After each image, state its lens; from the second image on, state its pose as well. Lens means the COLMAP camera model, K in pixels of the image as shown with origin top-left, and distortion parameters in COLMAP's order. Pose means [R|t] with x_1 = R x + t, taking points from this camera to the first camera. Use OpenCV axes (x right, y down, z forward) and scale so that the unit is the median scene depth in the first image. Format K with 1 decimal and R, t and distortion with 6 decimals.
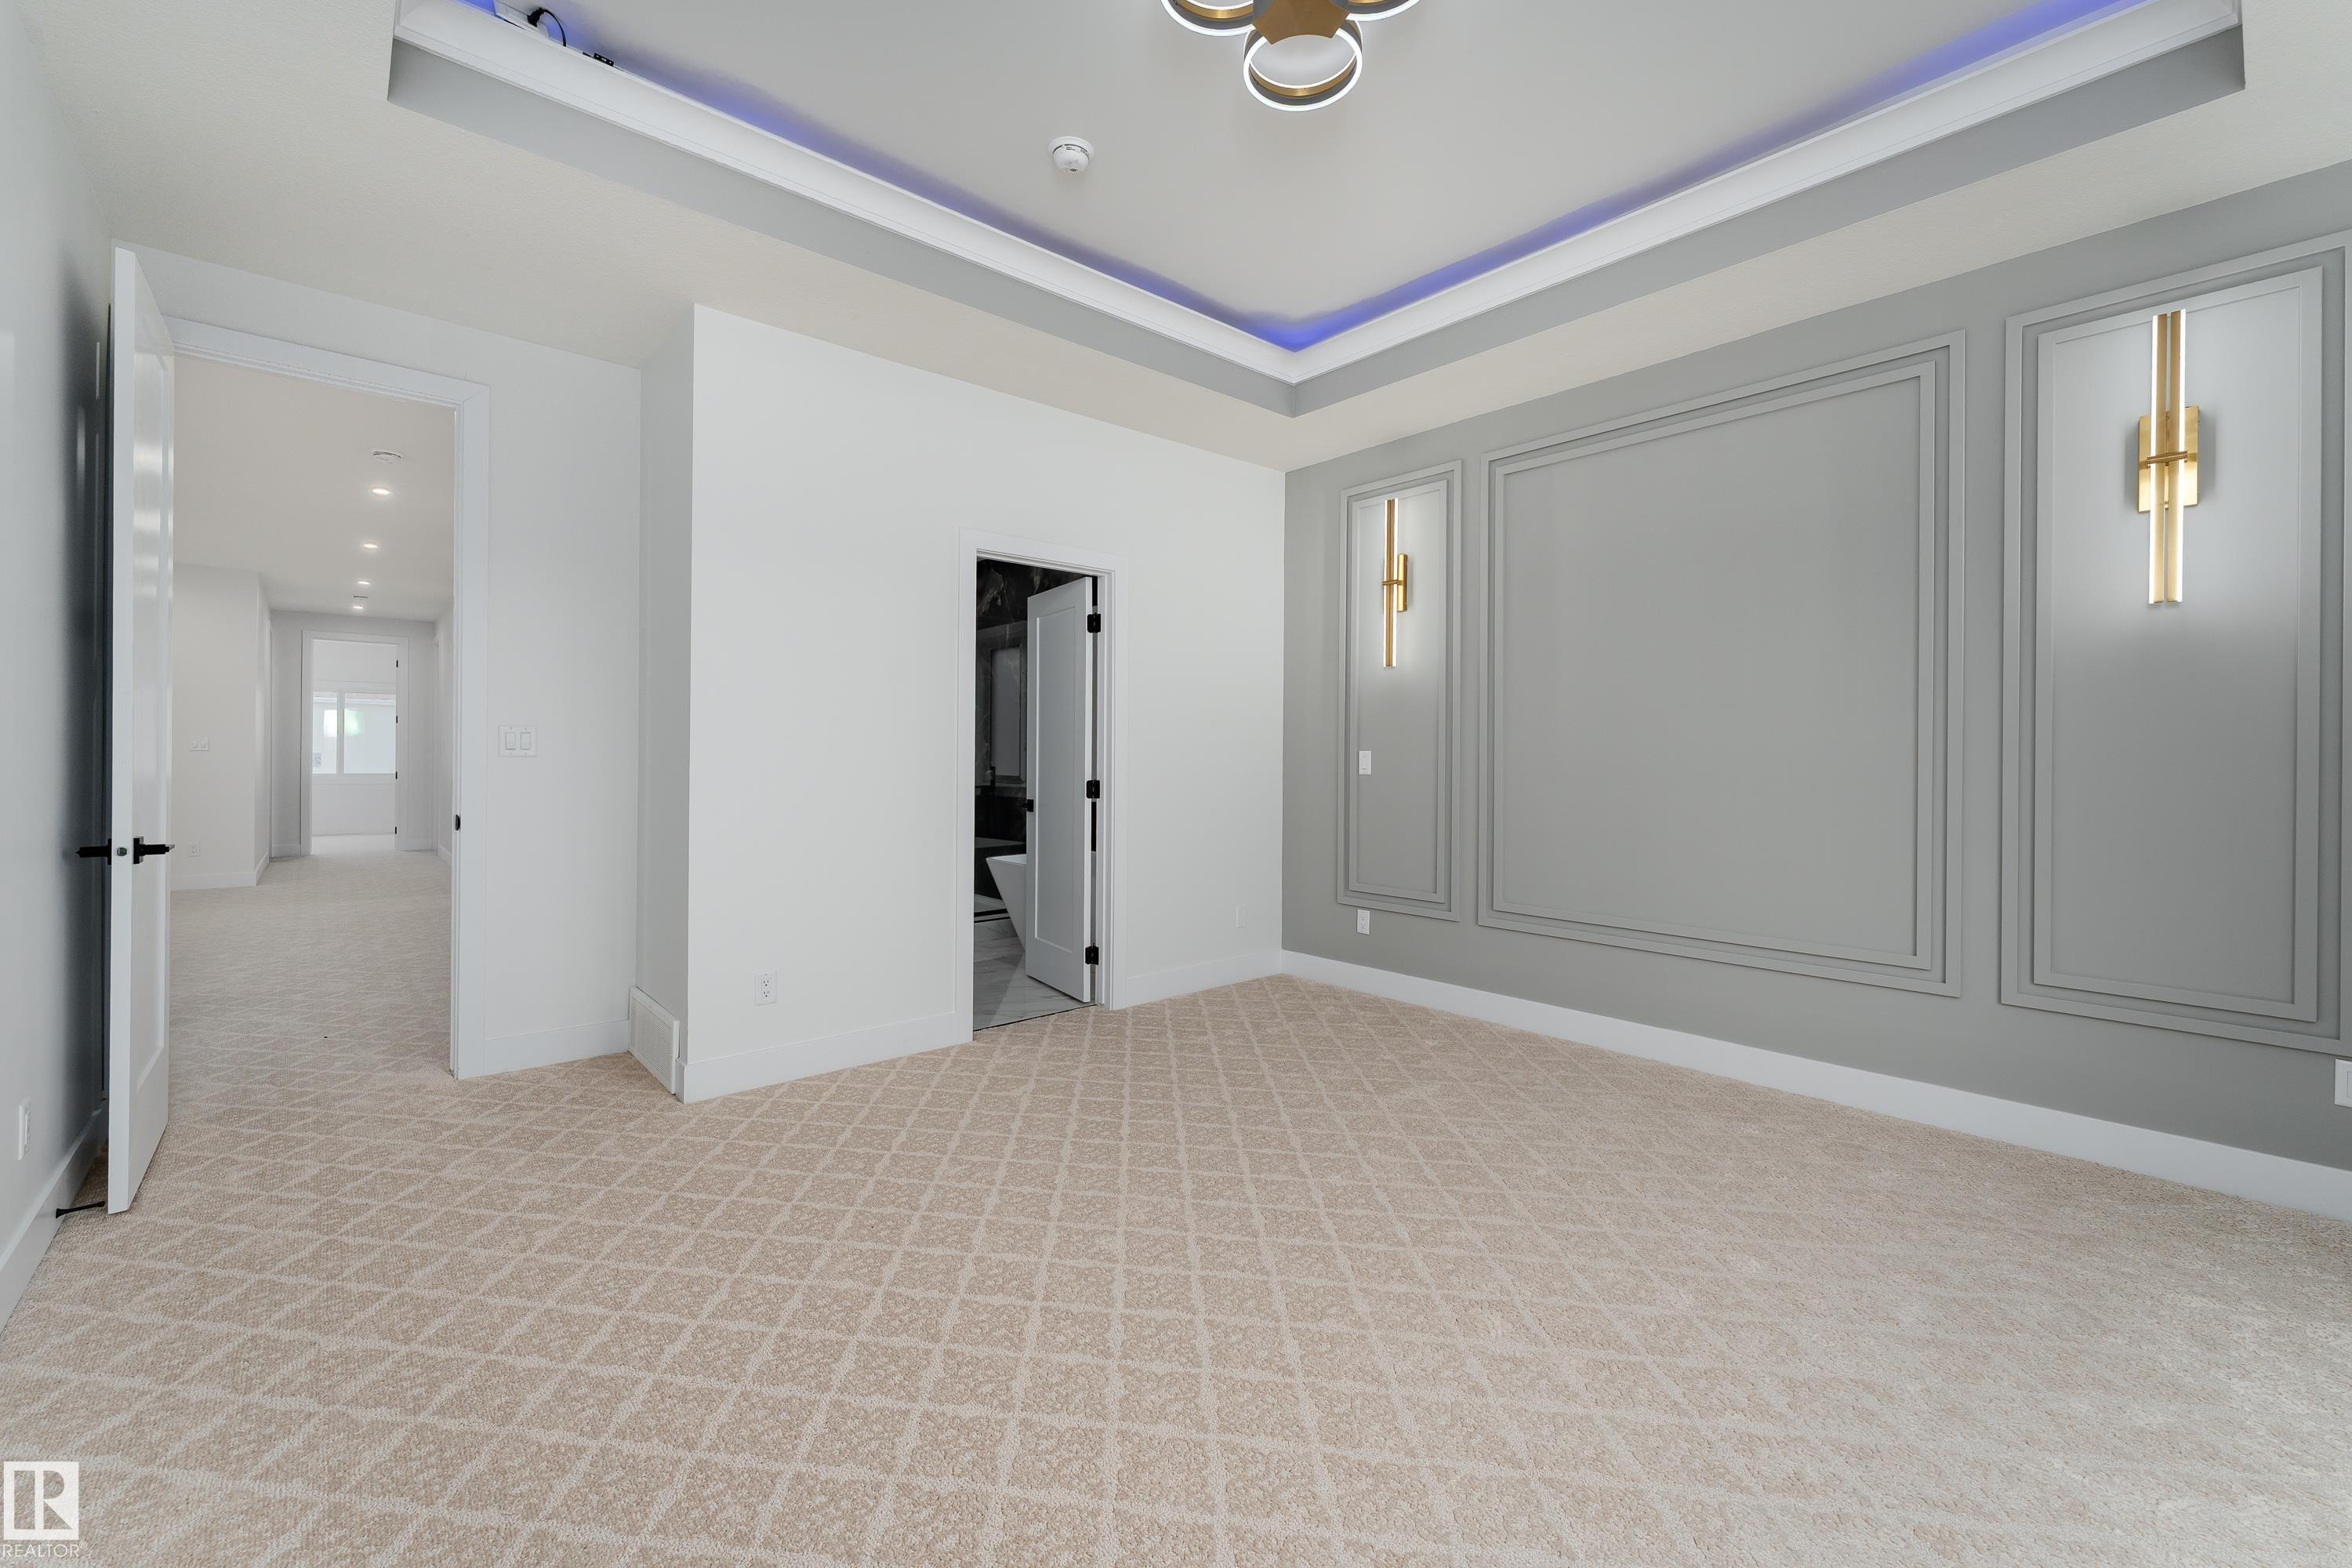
lens RADIAL K [[954.5, 0, 1179.8], [0, 954.5, 753.7], [0, 0, 1]] dist [-0.002325, -0.000300]
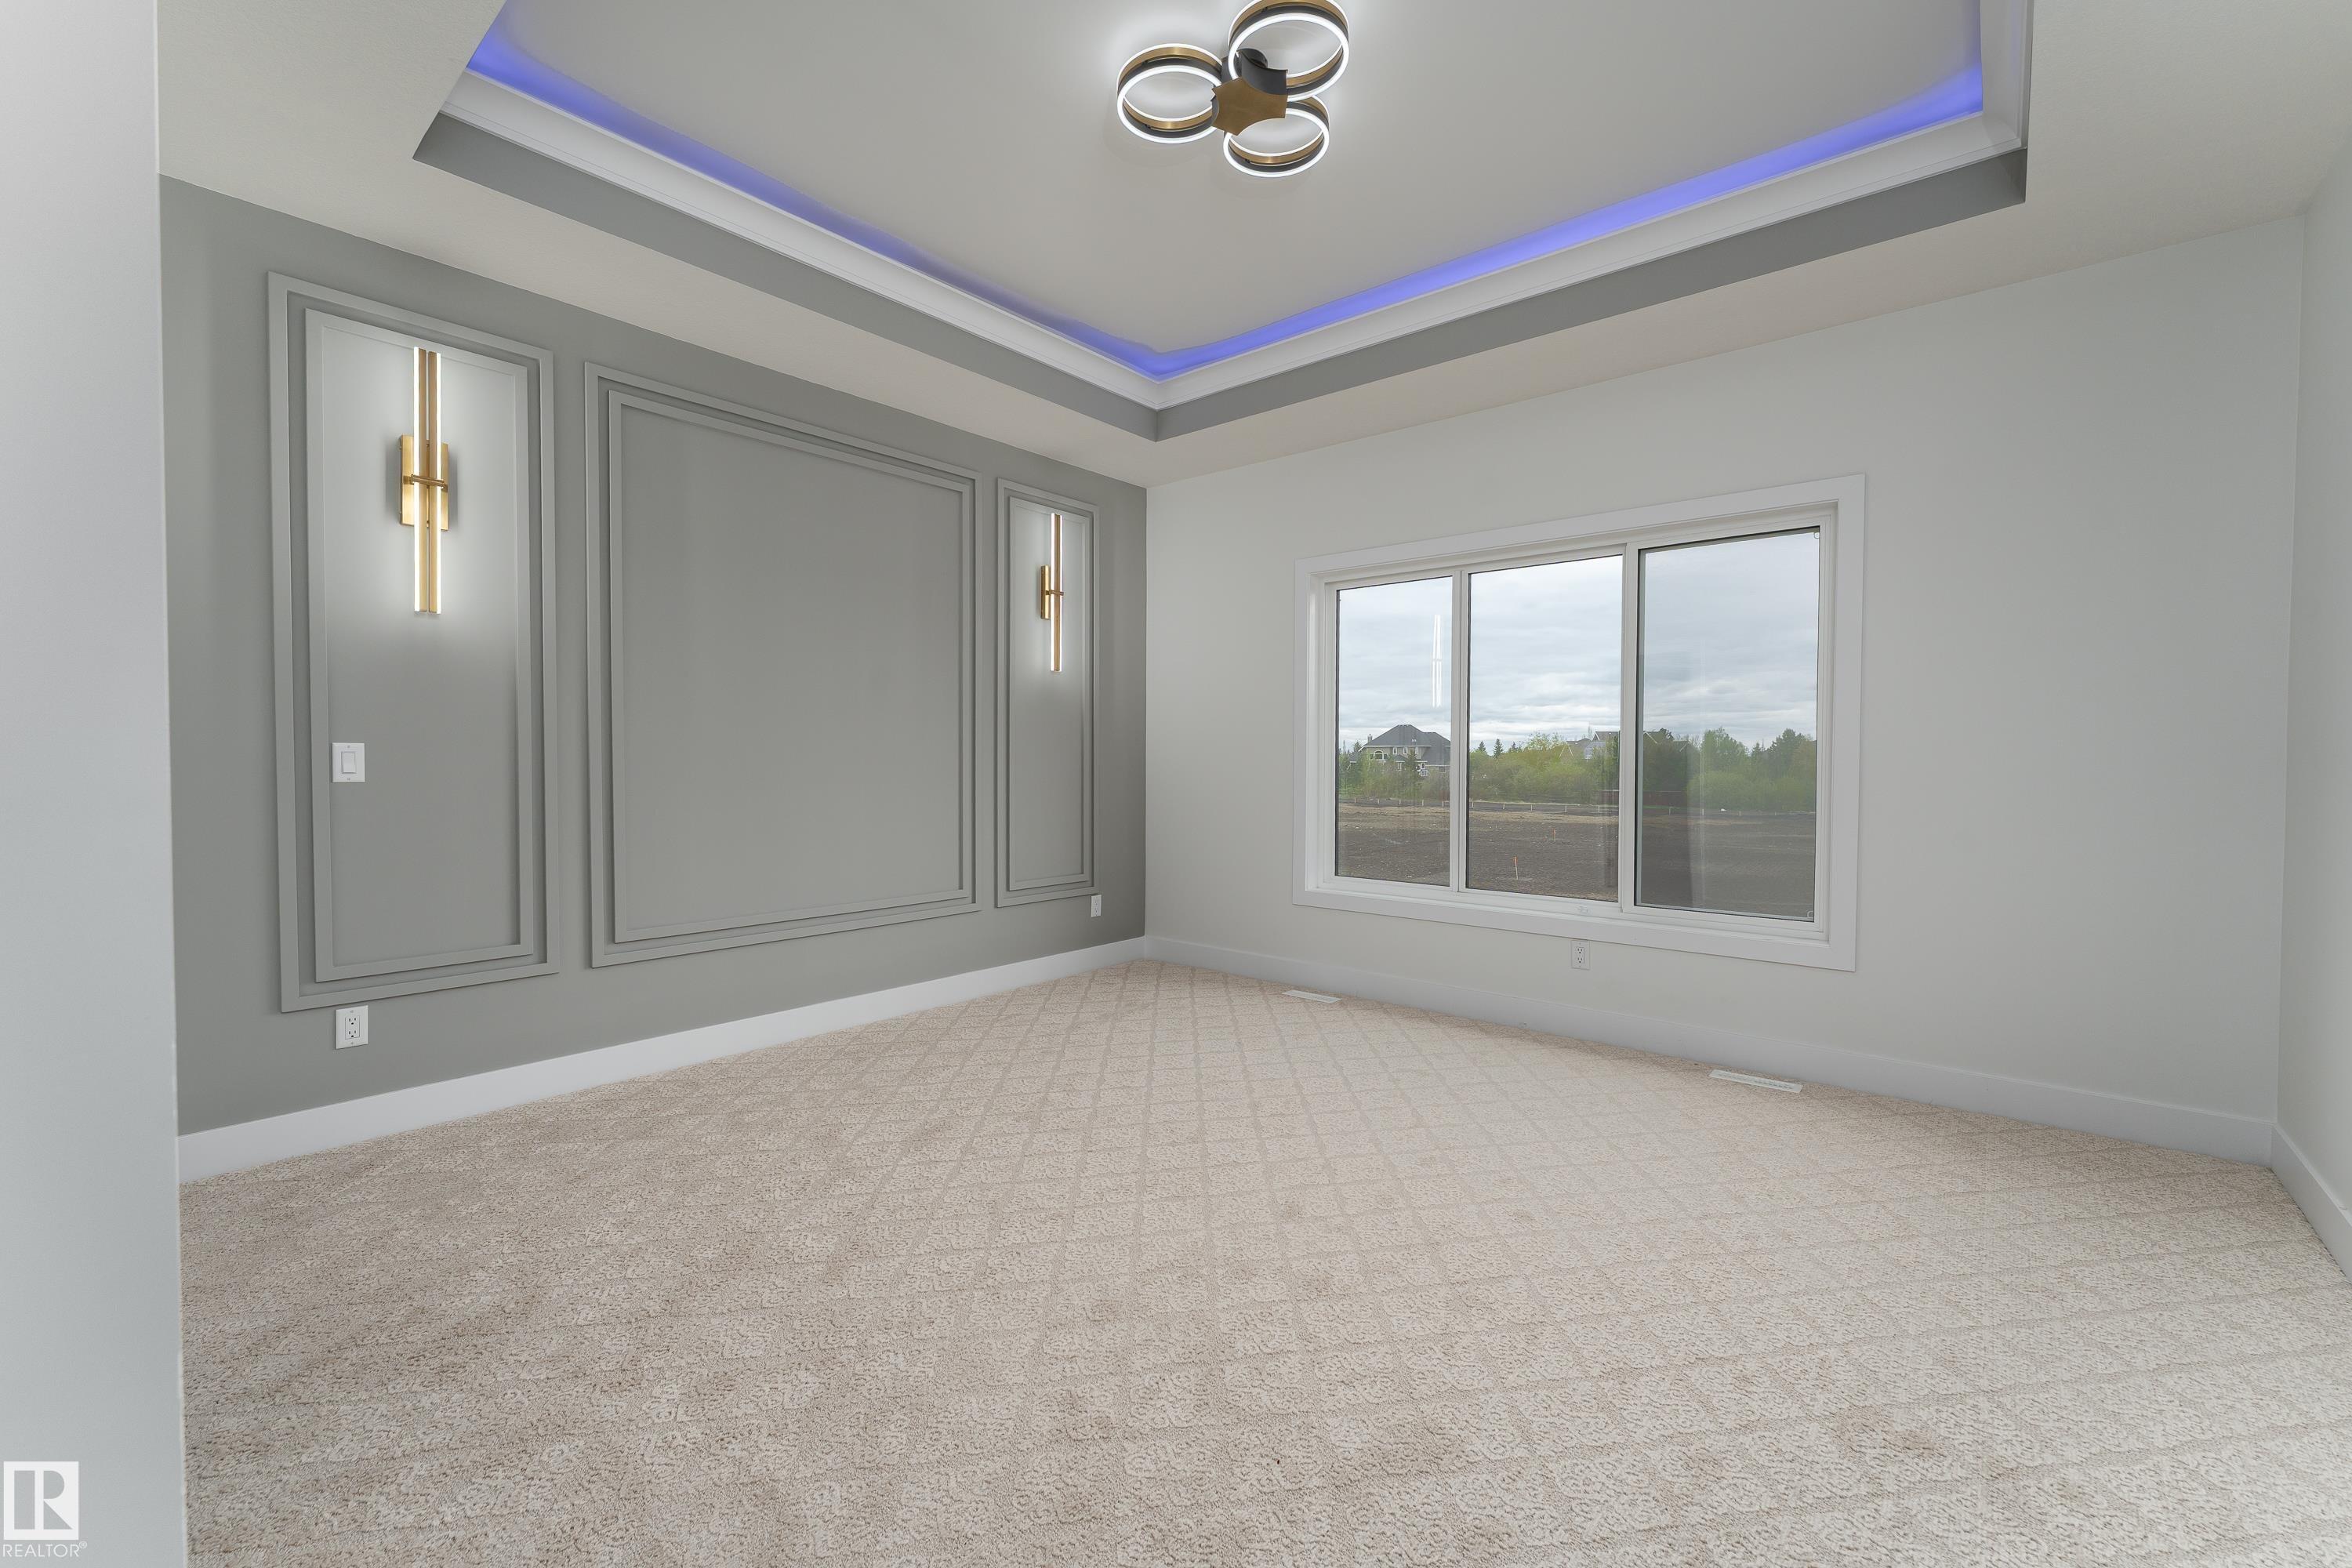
lens RADIAL K [[958.1, 0, 1222.6], [0, 958.1, 779.8], [0, 0, 1]] dist [0.002051, 0.000095]
pose [[-0.163783, -0.029032, 0.986069, -0.489192], [-0.008350, 0.999572, 0.028042, -0.001203], [-0.986461, -0.003640, -0.163955, 0.555627]]
